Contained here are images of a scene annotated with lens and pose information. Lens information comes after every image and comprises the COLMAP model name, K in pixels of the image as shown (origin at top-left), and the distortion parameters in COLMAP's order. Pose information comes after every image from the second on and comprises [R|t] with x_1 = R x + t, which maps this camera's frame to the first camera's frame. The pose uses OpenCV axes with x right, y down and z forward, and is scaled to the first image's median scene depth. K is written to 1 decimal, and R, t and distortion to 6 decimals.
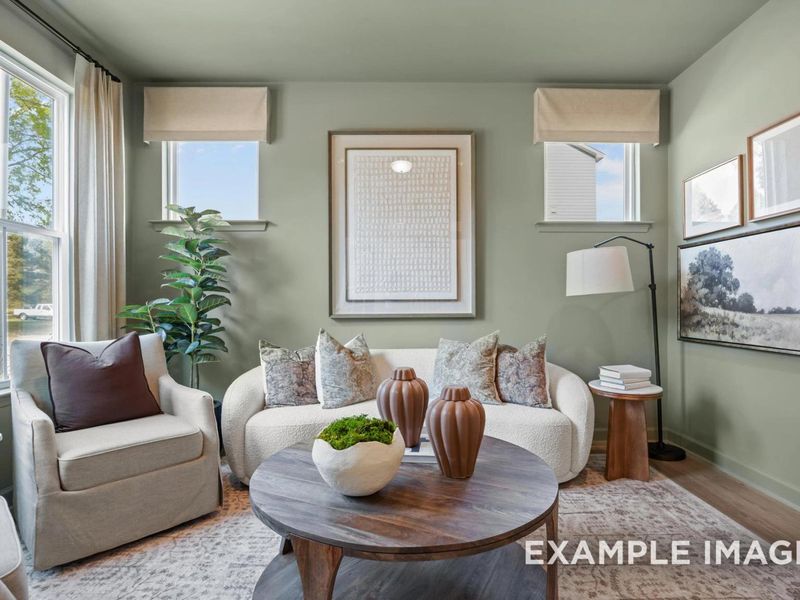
lens RADIAL K [[435.0, 0, 400.5], [0, 435.0, 303.0], [0, 0, 1]] dist [-0.013155, 0.000320]
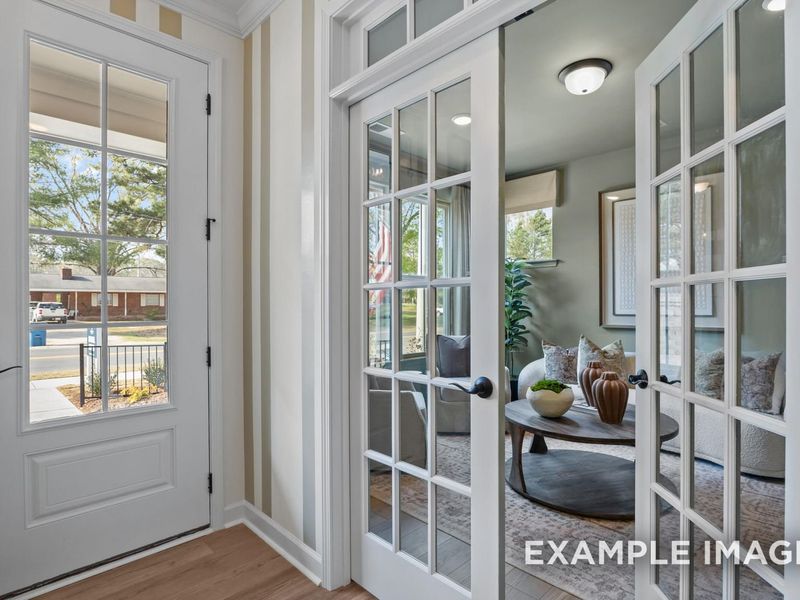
lens RADIAL K [[435.0, 0, 404.5], [0, 435.0, 304.1], [0, 0, 1]] dist [-0.013155, 0.000320]
pose [[0.696271, 0.001358, -0.717778, 0.427484], [0.002511, 0.999987, 0.004328, -0.050807], [0.717775, -0.004816, 0.696259, -0.438226]]
